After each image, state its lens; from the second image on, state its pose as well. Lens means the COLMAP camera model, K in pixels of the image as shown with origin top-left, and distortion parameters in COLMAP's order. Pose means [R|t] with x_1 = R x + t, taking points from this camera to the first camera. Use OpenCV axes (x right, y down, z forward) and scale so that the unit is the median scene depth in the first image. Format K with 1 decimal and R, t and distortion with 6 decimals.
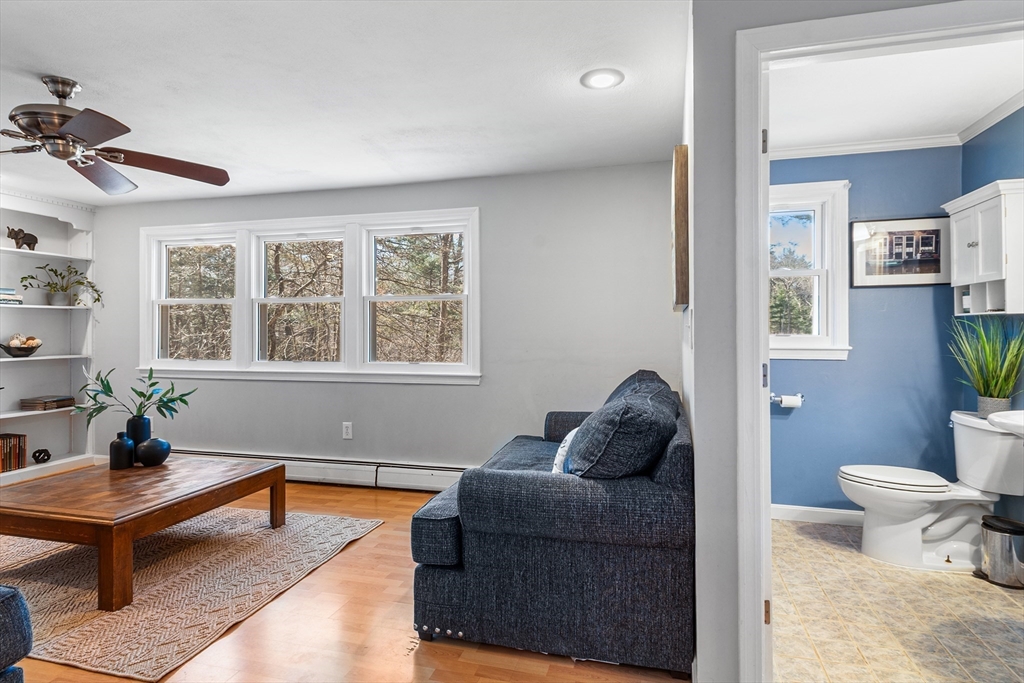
lens RADIAL K [[534.3, 0, 513.4], [0, 534.3, 333.4], [0, 0, 1]] dist [0.022500, -0.018015]
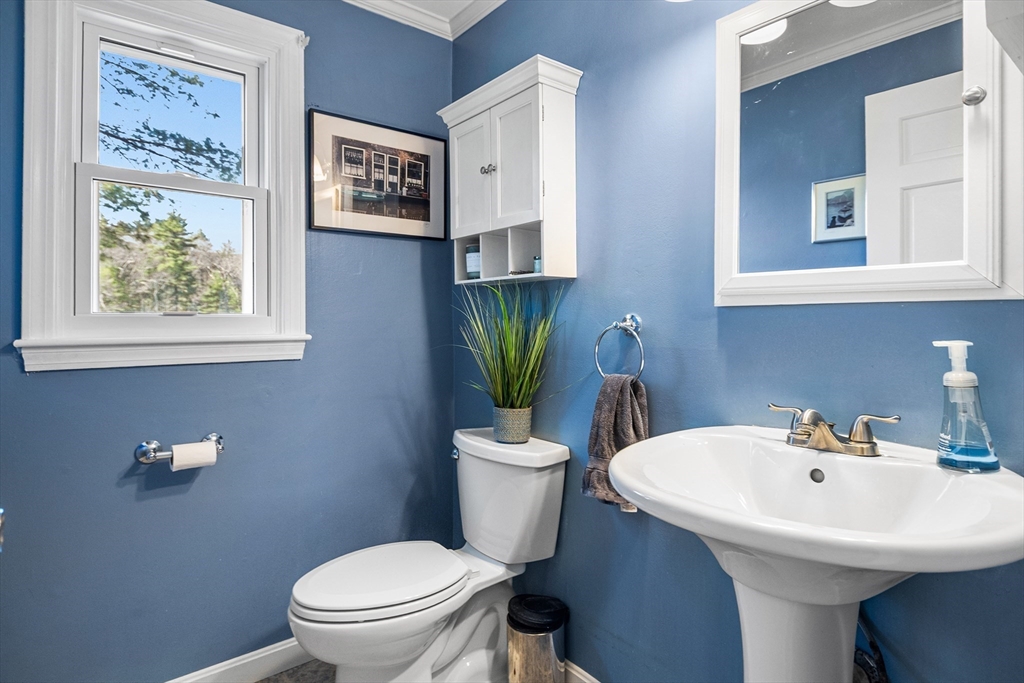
lens RADIAL K [[534.3, 0, 519.2], [0, 534.3, 315.2], [0, 0, 1]] dist [0.022500, -0.018015]
pose [[0.562395, 0.009348, 0.826816, 0.304862], [0.004234, 0.999890, -0.014184, 0.013906], [-0.826858, 0.011478, 0.562294, 0.531475]]
